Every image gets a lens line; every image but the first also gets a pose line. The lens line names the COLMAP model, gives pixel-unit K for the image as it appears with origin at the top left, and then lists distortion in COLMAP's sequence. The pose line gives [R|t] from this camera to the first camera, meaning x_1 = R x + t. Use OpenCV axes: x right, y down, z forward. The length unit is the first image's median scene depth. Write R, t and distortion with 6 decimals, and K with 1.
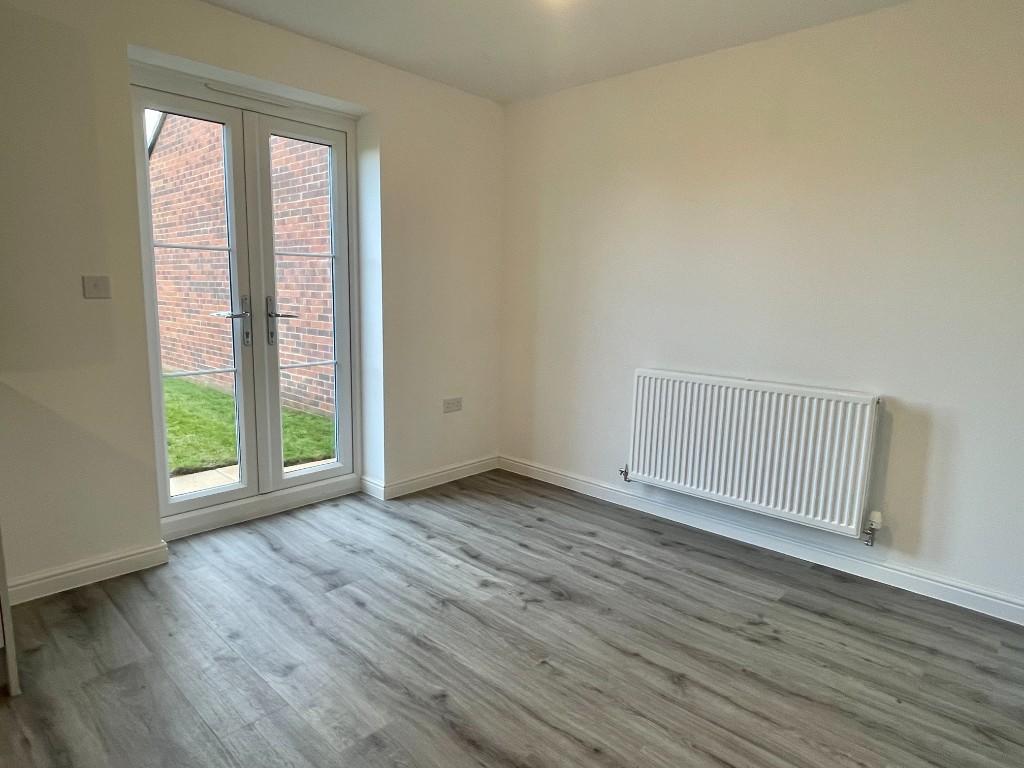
lens RADIAL K [[600.7, 0, 512.0], [0, 600.7, 384.0], [0, 0, 1]] dist [-0.002585, -0.000497]
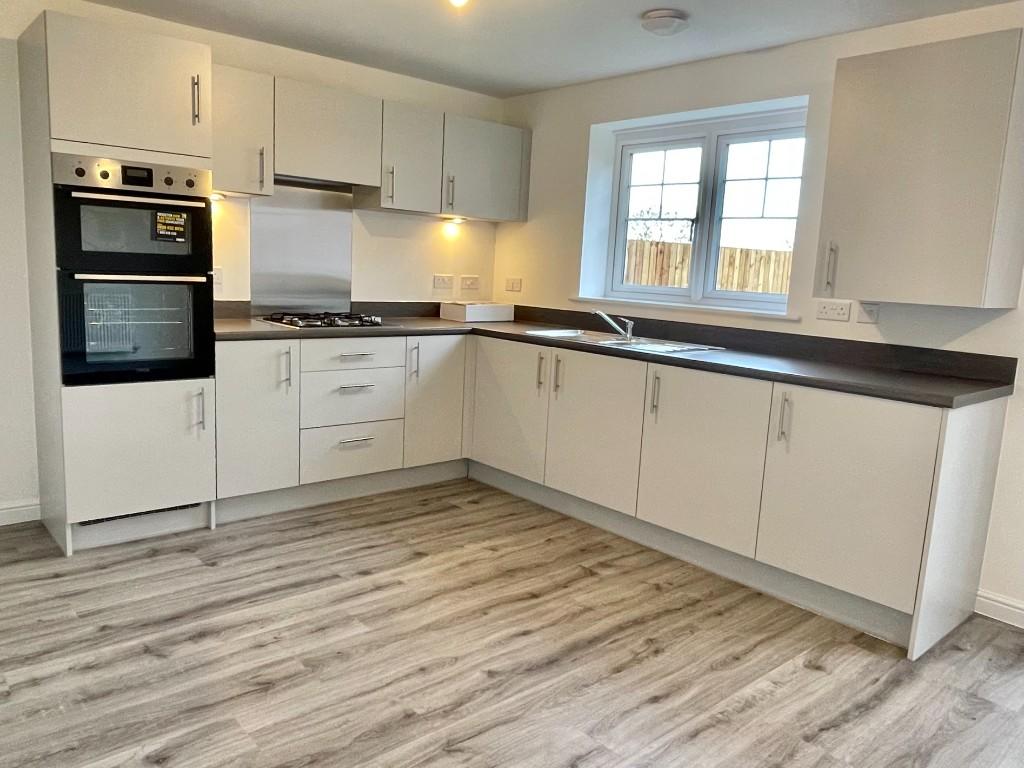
lens RADIAL K [[761.5, 0, 512.0], [0, 761.5, 384.0], [0, 0, 1]] dist [0.008437, -0.005400]
pose [[-0.093311, 0.129756, -0.987146, 0.489600], [-0.207476, 0.967171, 0.146742, -0.048867], [0.973780, 0.218502, -0.063327, 0.155180]]
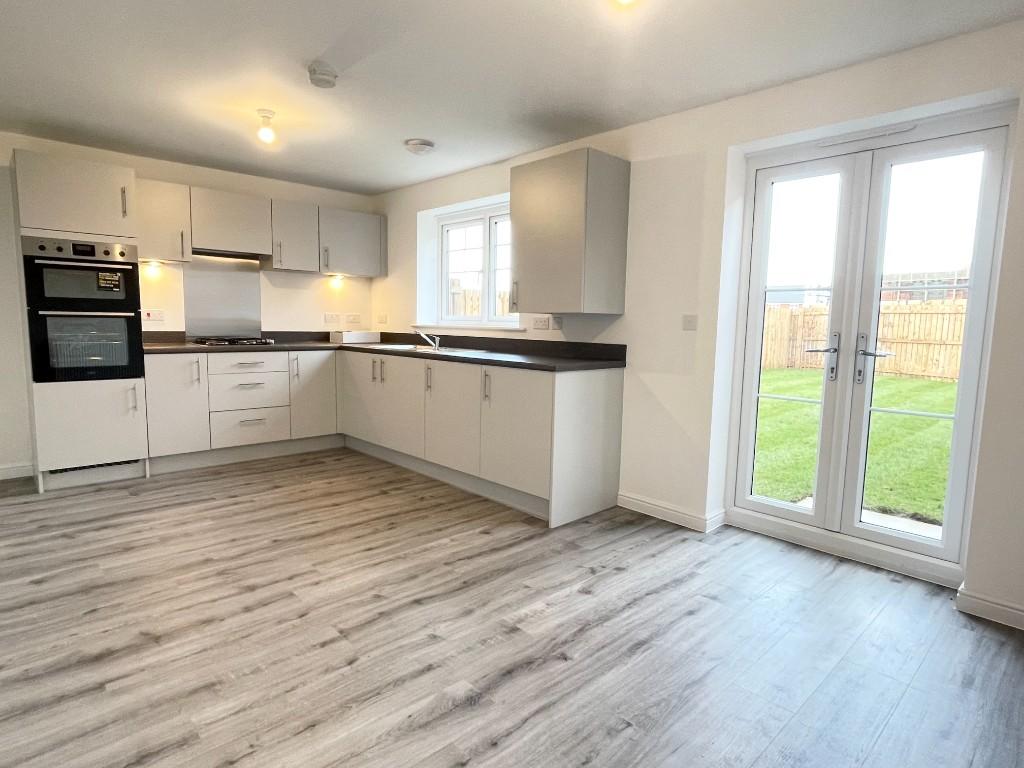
lens RADIAL K [[573.9, 0, 512.0], [0, 573.9, 384.0], [0, 0, 1]] dist [-0.001234, -0.000288]
pose [[-0.059883, 0.089283, -0.994204, 0.723516], [-0.178249, 0.979027, 0.098657, -0.072441], [0.982162, 0.183123, -0.042712, 0.642708]]
